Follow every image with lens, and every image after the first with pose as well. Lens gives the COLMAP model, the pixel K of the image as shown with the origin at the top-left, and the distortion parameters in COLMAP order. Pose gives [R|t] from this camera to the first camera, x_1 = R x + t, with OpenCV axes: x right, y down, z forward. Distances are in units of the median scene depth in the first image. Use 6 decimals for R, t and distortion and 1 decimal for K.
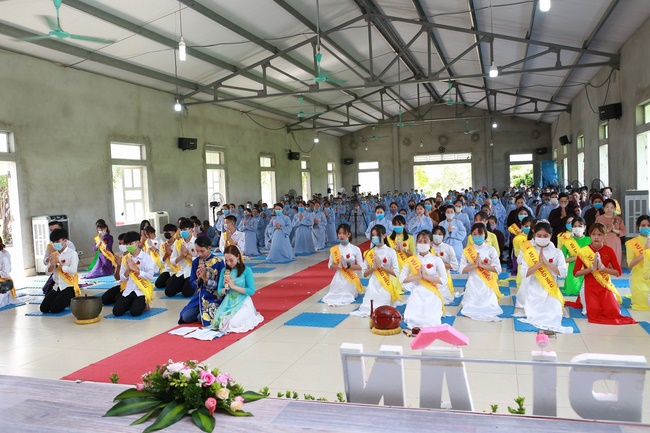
lens RADIAL K [[547.7, 0, 325.0], [0, 547.7, 216.5], [0, 0, 1]] dist [-0.061572, 0.014164]
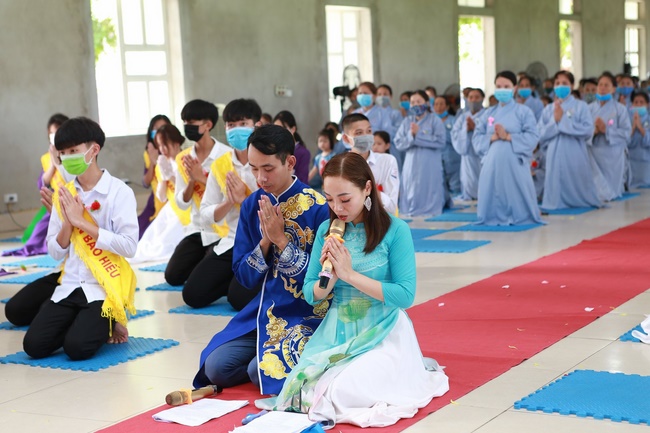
lens RADIAL K [[1218.2, 0, 325.0], [0, 1218.2, 216.5], [0, 0, 1]] dist [-0.000587, 0.080316]
pose [[0.974012, 0.019033, -0.225697, -0.014287], [-0.005817, 0.998236, 0.059078, 0.028573], [0.226423, -0.056230, 0.972405, 0.175201]]
